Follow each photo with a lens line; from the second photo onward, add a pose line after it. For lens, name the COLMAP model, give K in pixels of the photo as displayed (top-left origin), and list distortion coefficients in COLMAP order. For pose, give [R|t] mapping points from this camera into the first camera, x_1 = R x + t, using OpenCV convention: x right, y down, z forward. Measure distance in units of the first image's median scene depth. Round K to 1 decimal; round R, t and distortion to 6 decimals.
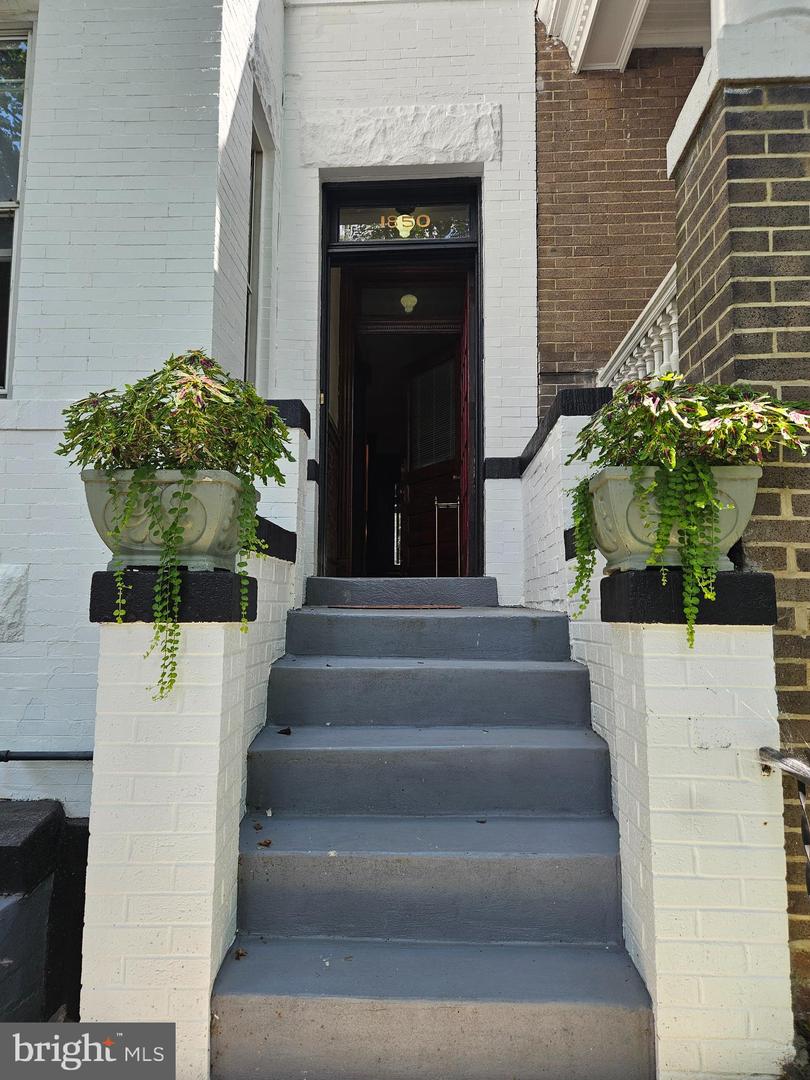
lens RADIAL K [[716.1, 0, 396.9], [0, 716.1, 534.2], [0, 0, 1]] dist [0.061714, -0.050020]
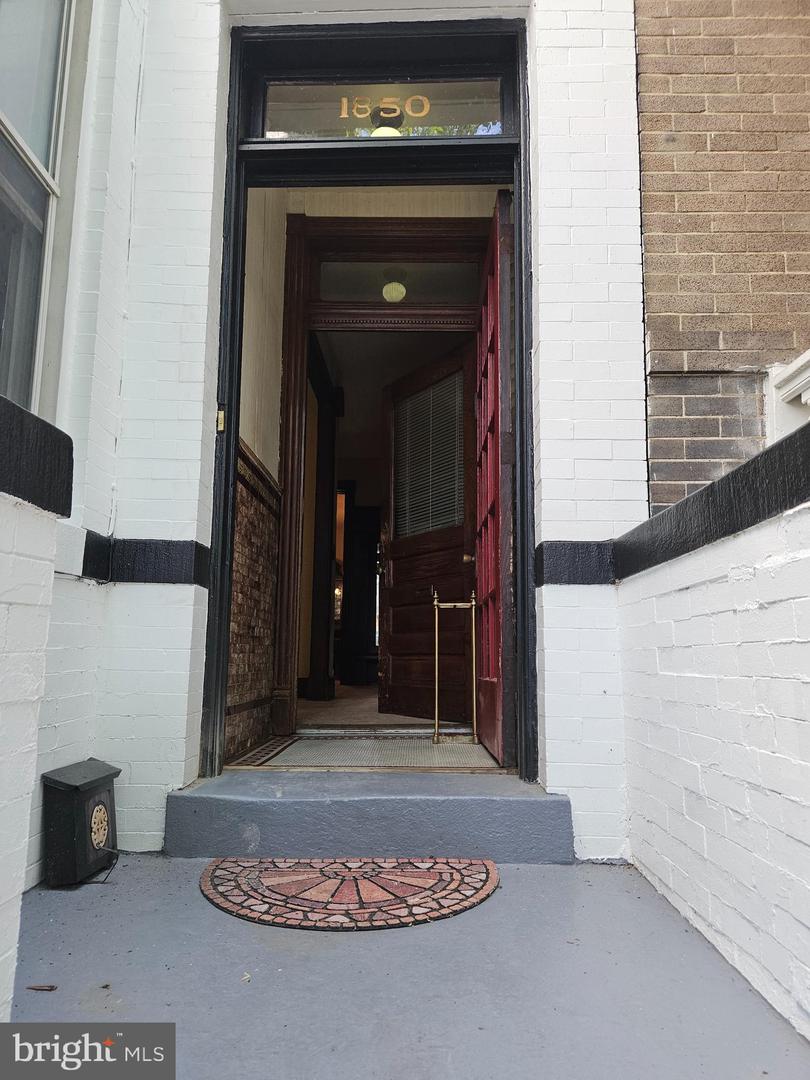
lens RADIAL K [[716.1, 0, 409.4], [0, 716.1, 544.3], [0, 0, 1]] dist [0.061714, -0.050020]
pose [[0.999428, 0.007193, 0.033059, 0.015495], [-0.005565, 0.998779, -0.049096, -0.077687], [-0.033372, 0.048884, 0.998247, 0.501069]]
